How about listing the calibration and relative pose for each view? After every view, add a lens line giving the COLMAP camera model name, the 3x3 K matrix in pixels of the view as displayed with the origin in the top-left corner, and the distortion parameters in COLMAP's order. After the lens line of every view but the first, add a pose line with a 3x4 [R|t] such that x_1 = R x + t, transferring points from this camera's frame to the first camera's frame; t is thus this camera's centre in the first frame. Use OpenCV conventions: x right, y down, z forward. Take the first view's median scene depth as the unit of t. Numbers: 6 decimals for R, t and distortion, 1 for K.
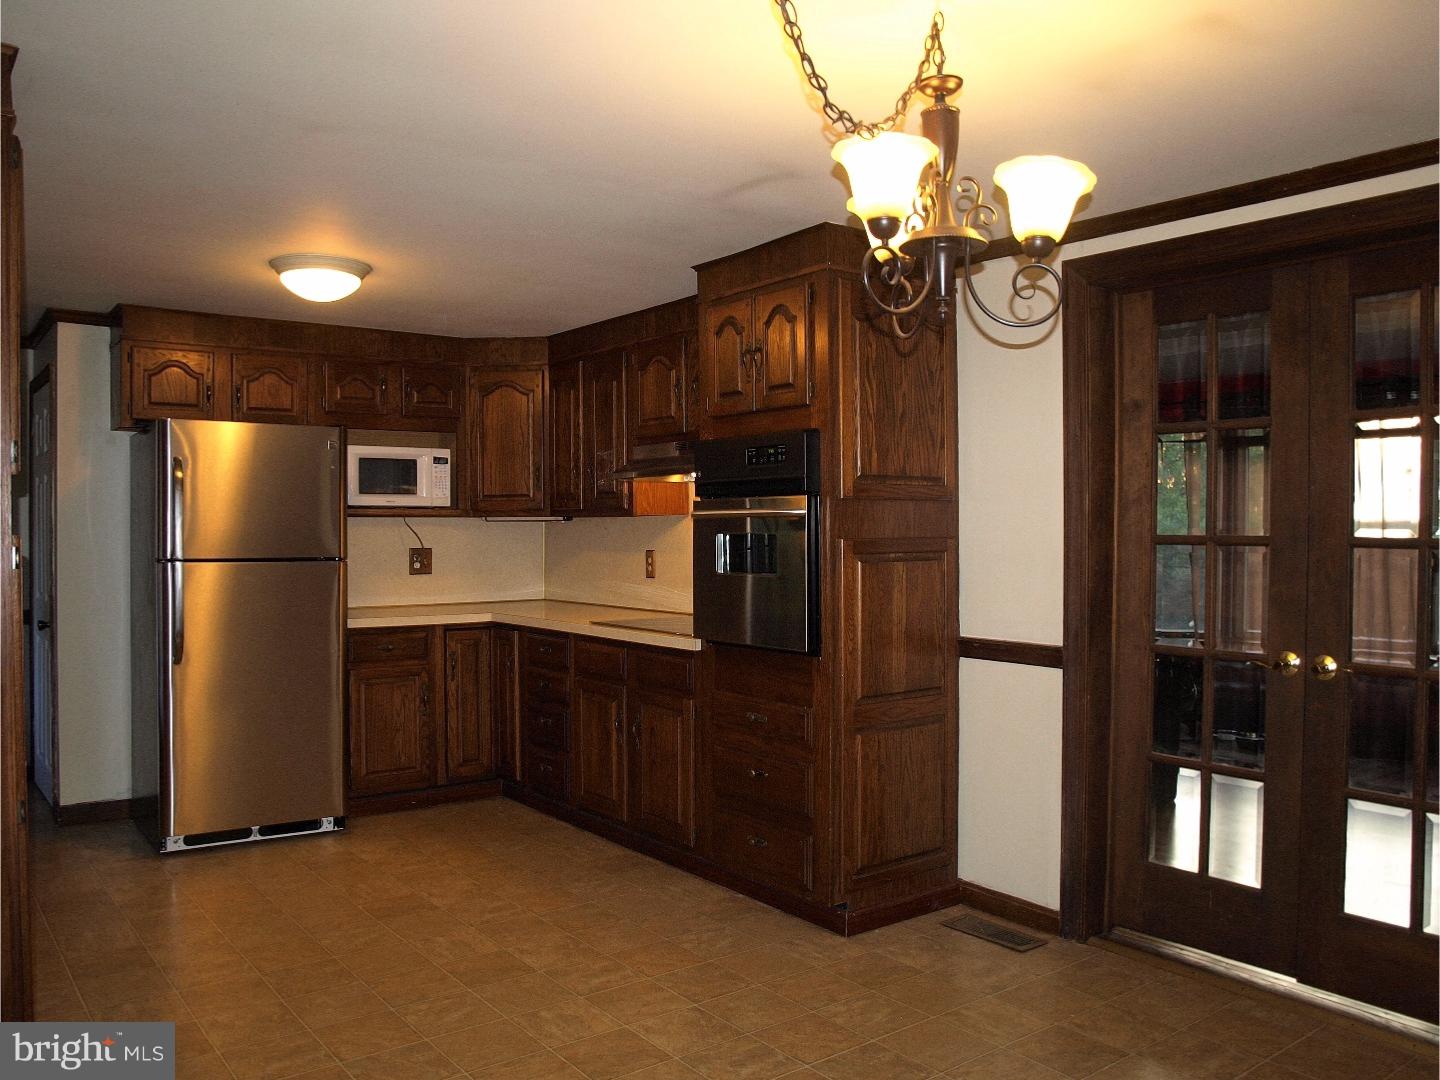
lens RADIAL K [[1148.7, 0, 711.5], [0, 1148.7, 539.1], [0, 0, 1]] dist [-0.111343, 0.087193]
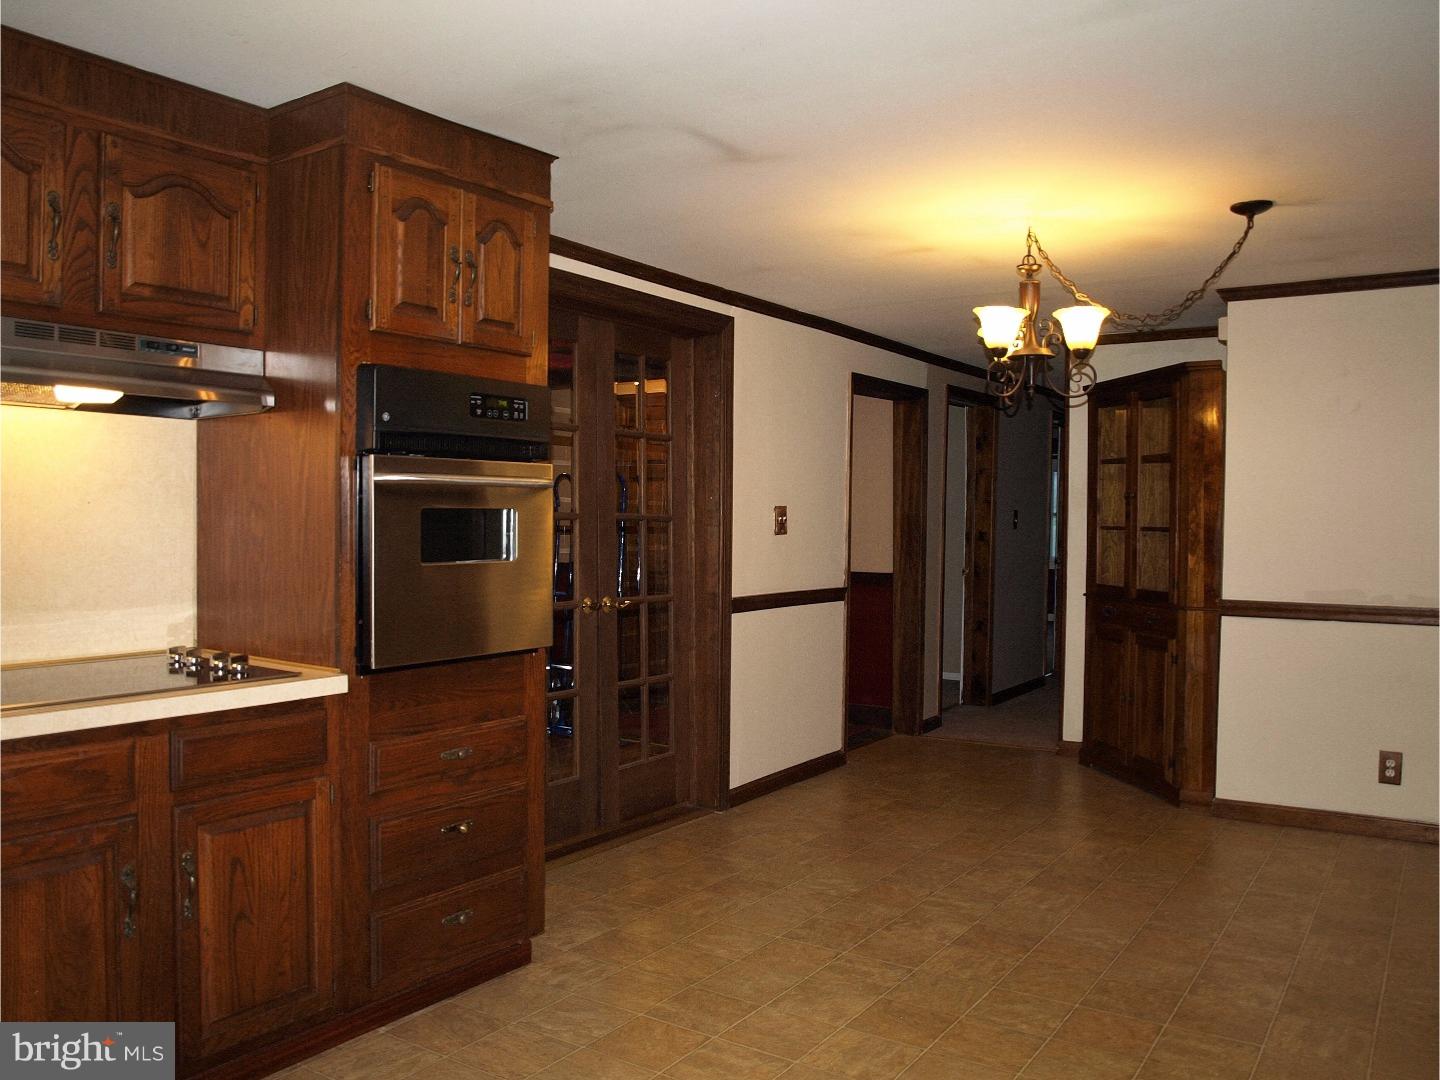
lens RADIAL K [[1148.7, 0, 711.5], [0, 1148.7, 539.1], [0, 0, 1]] dist [-0.111343, 0.087193]
pose [[-0.320517, -0.020099, 0.947029, -0.696240], [0.000095, 0.999774, 0.021250, -0.000450], [-0.947243, 0.006901, -0.320443, 1.048504]]
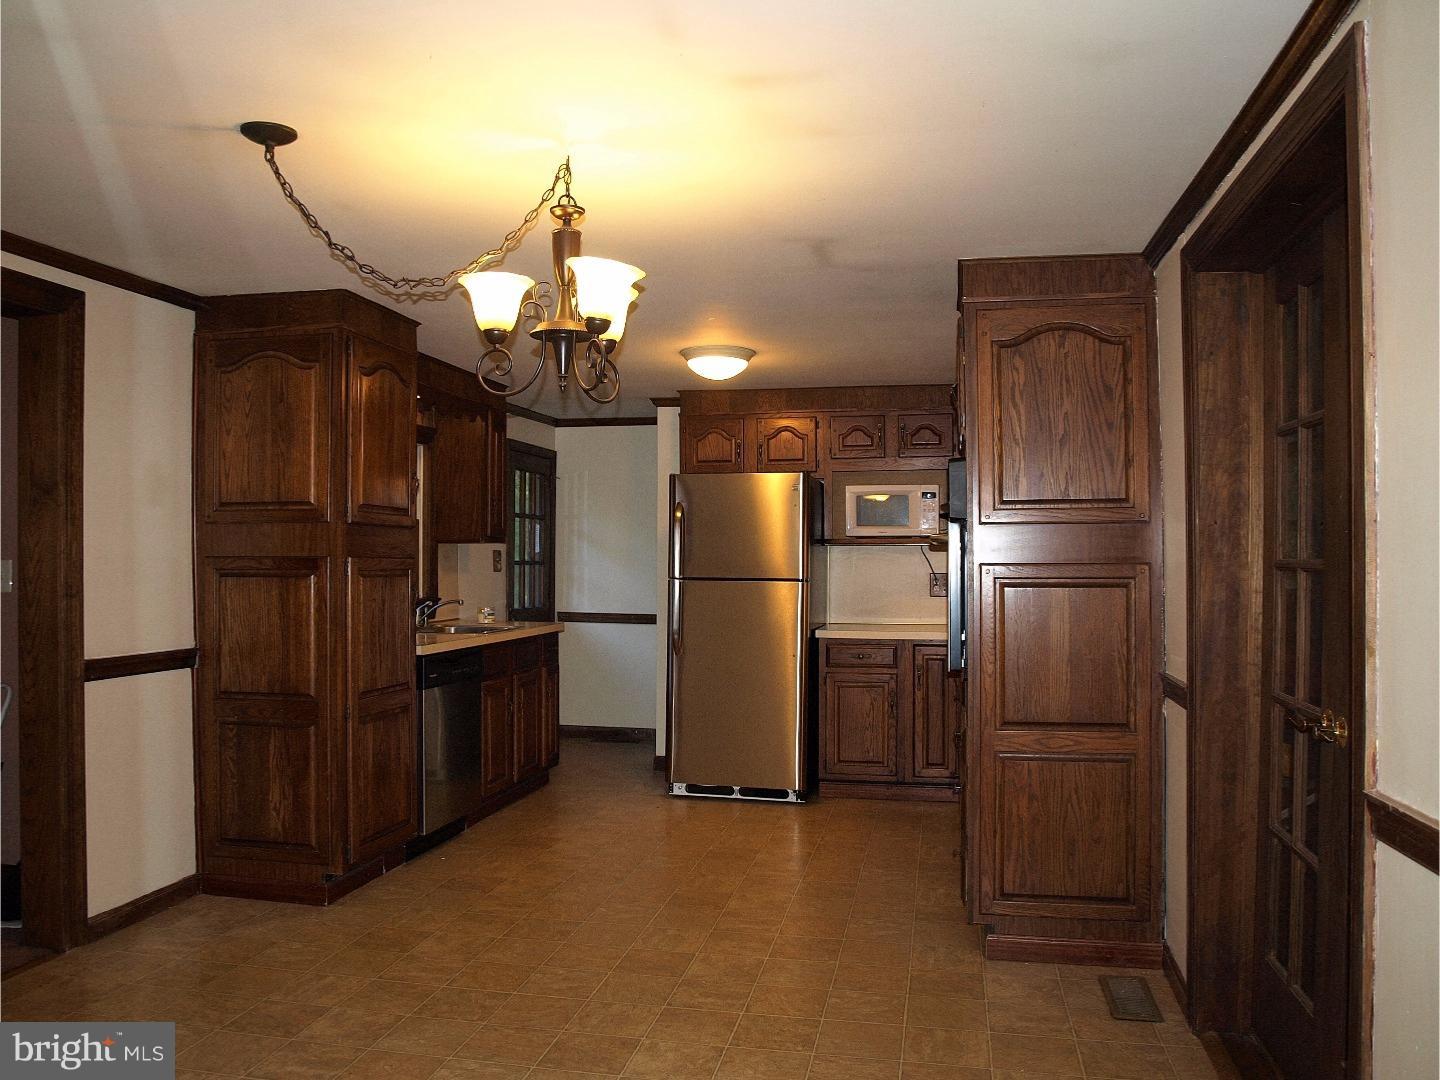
lens RADIAL K [[1148.7, 0, 711.5], [0, 1148.7, 539.1], [0, 0, 1]] dist [-0.111343, 0.087193]
pose [[0.659359, -0.009921, -0.751763, 0.653308], [-0.011103, 0.999675, -0.022931, 0.003644], [0.751746, 0.023467, 0.659035, 0.133368]]
